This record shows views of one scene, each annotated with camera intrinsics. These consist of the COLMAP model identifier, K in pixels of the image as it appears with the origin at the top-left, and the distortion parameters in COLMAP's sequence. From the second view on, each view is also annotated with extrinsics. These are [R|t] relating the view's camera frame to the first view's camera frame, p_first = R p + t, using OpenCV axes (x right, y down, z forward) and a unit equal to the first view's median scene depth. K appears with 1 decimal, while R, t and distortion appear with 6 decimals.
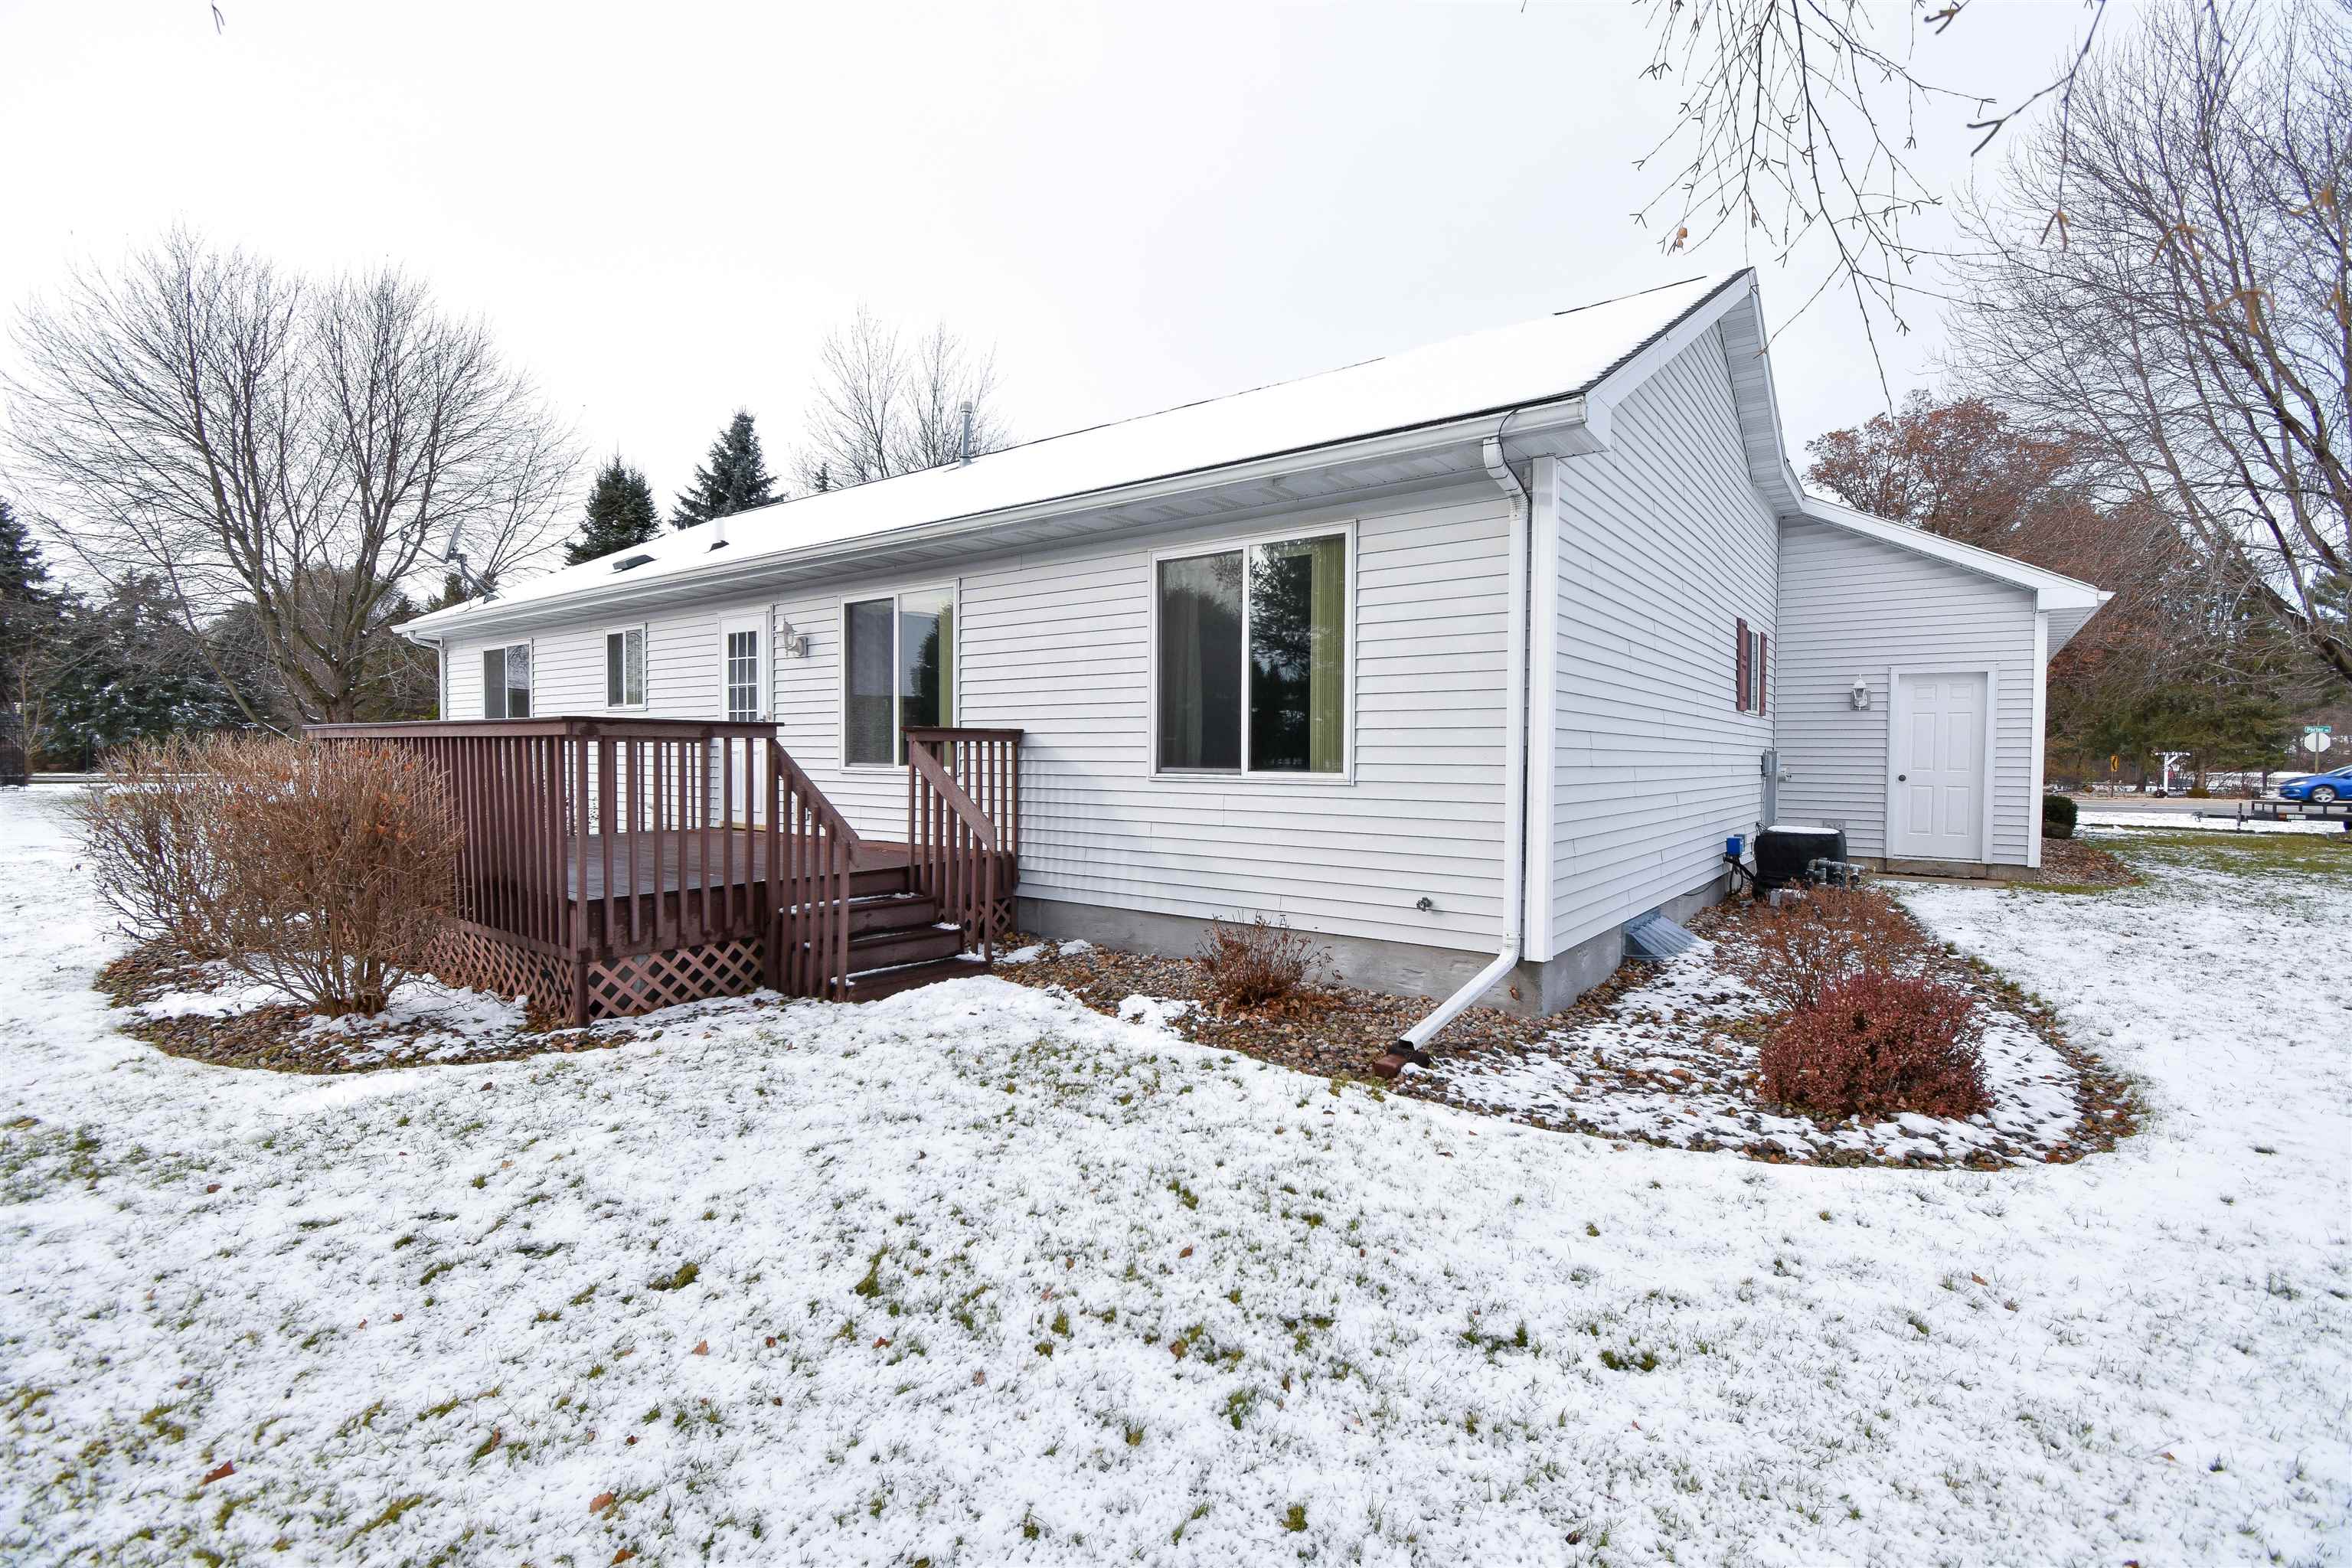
lens RADIAL K [[1066.5, 0, 1179.3], [0, 1066.5, 776.4], [0, 0, 1]] dist [-0.005086, -0.000992]
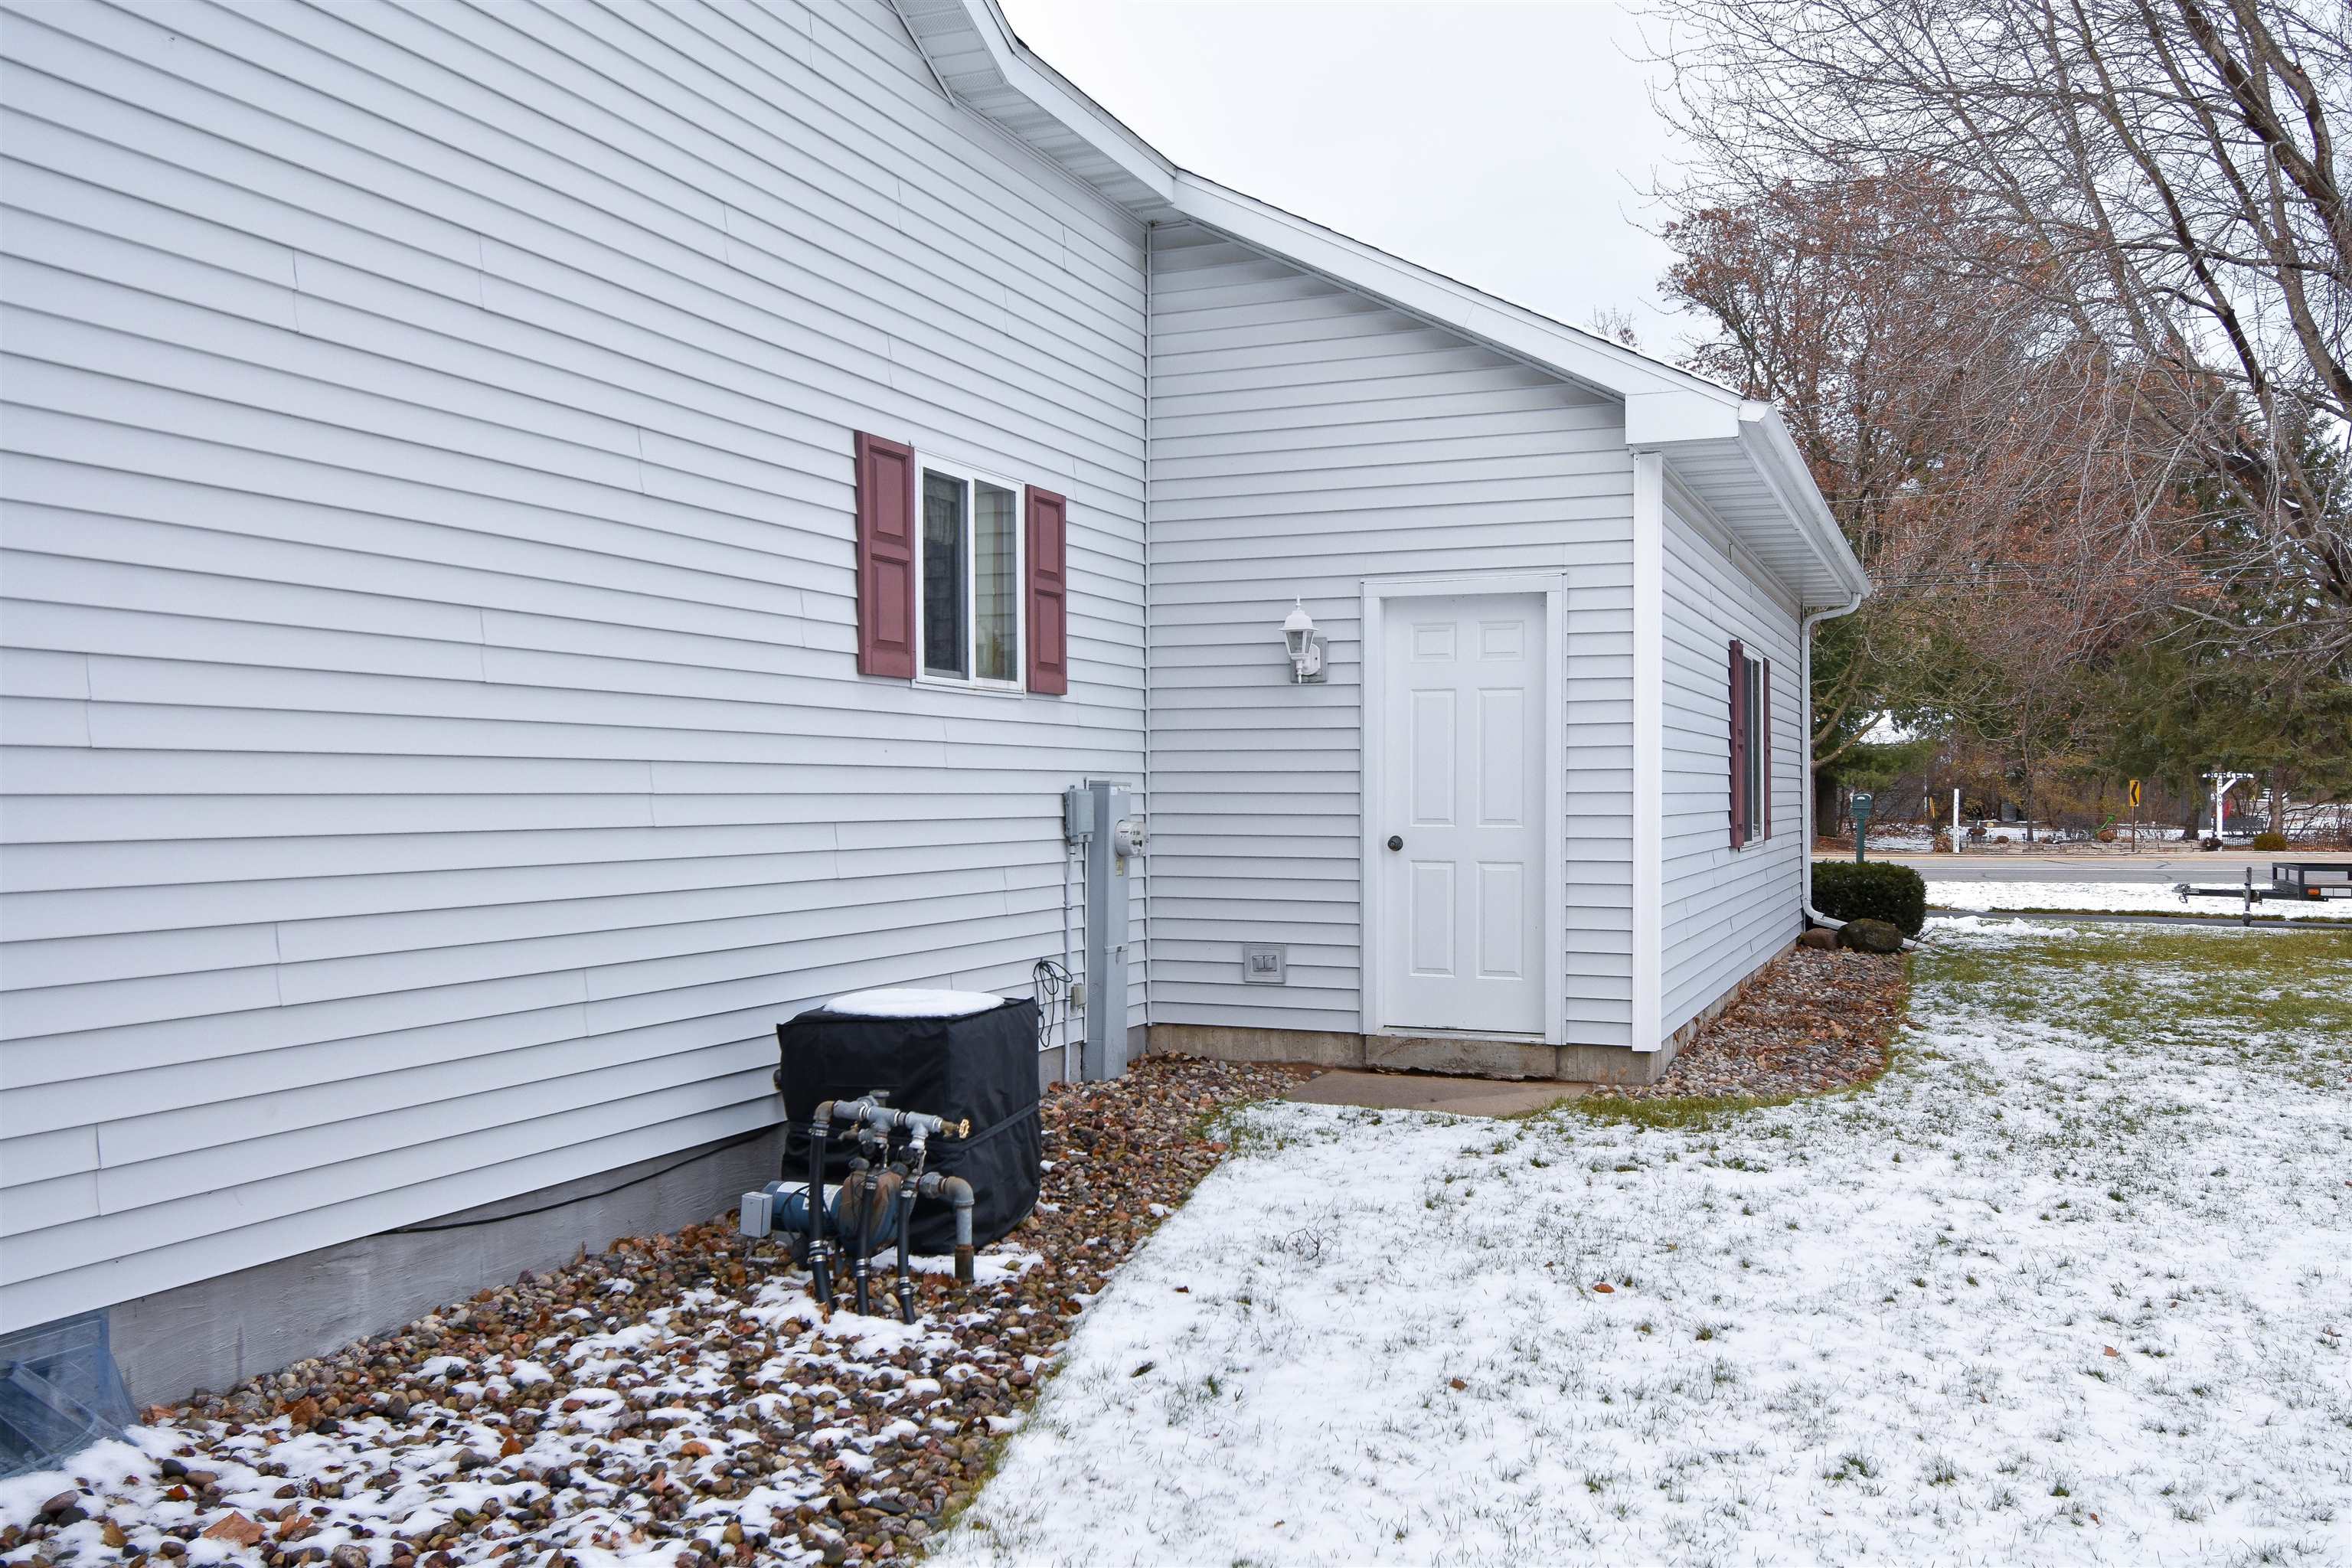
lens RADIAL K [[1948.8, 0, 1171.8], [0, 1948.8, 789.9], [0, 0, 1]] dist [0.030132, 0.006068]
pose [[0.972835, -0.008390, 0.231348, 0.306726], [0.012653, 0.999776, -0.016949, -0.005726], [-0.231154, 0.019415, 0.972723, 0.197097]]
